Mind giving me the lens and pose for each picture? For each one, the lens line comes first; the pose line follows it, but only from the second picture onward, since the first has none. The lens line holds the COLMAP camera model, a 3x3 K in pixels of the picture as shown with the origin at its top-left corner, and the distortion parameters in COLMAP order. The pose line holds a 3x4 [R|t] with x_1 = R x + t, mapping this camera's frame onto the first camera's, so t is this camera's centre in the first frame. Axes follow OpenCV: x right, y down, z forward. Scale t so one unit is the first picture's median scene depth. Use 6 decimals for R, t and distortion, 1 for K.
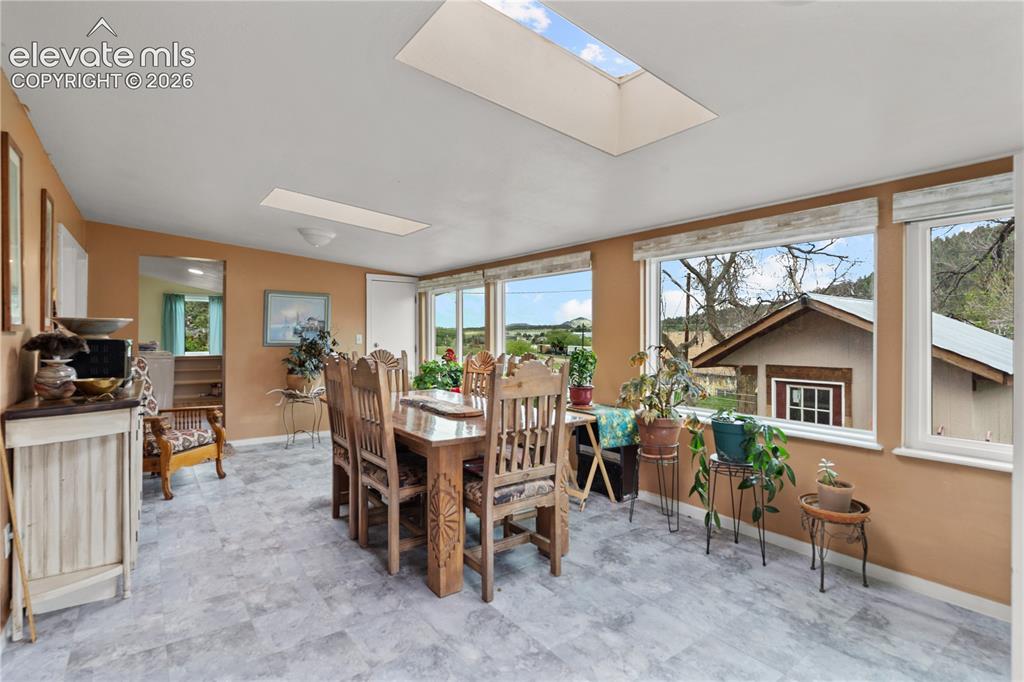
lens RADIAL K [[498.6, 0, 507.1], [0, 498.6, 341.5], [0, 0, 1]] dist [-0.003903, -0.000150]
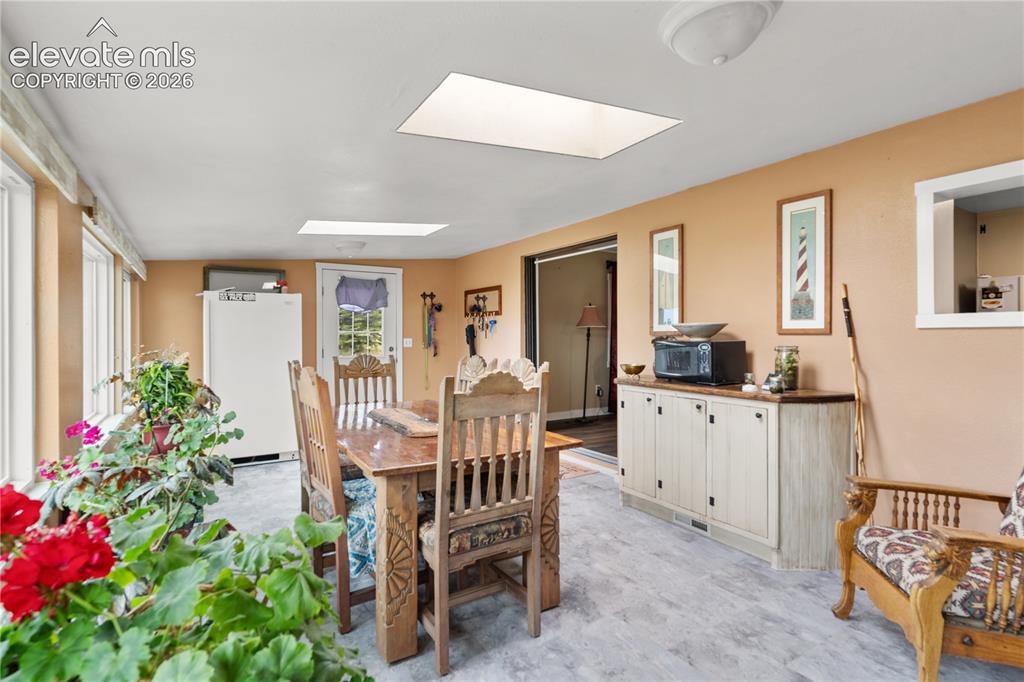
lens RADIAL K [[498.6, 0, 507.1], [0, 498.6, 341.5], [0, 0, 1]] dist [-0.003903, -0.000150]
pose [[-0.997002, 0.001004, 0.077367, -0.504460], [0.003021, 0.999659, 0.025950, -0.038792], [-0.077314, 0.026106, -0.996665, 2.454567]]
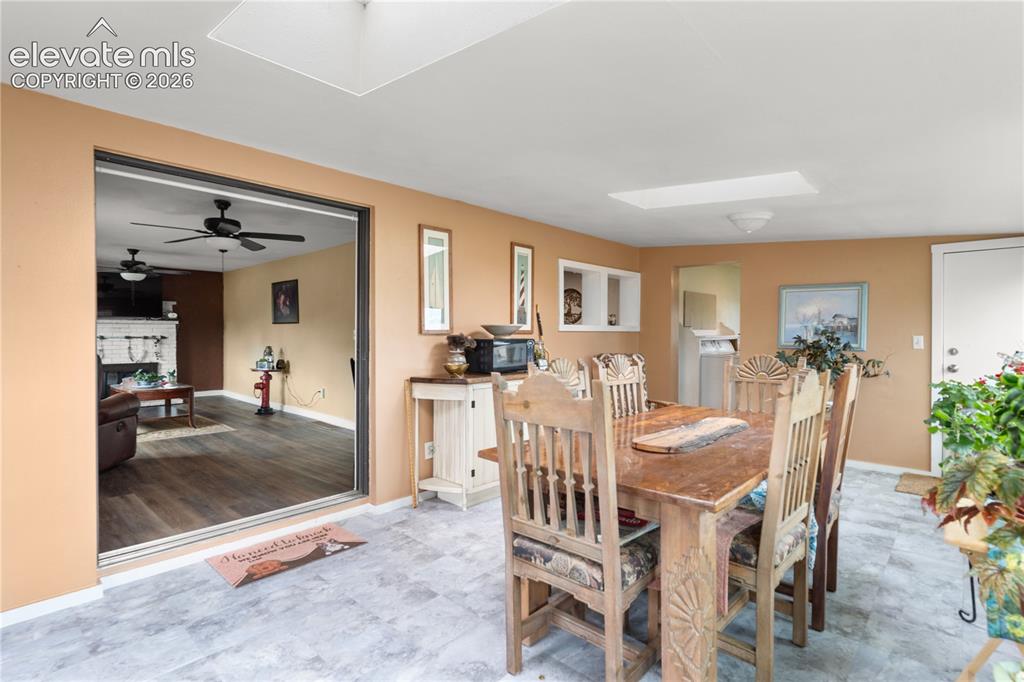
lens RADIAL K [[499.2, 0, 512.0], [0, 499.2, 341.0], [0, 0, 1]] dist [-0.011624, 0.000267]
pose [[0.192741, 0.010184, -0.981197, 0.698093], [-0.013513, 0.999879, 0.007724, -0.010069], [0.981157, 0.011770, 0.192855, 0.804201]]
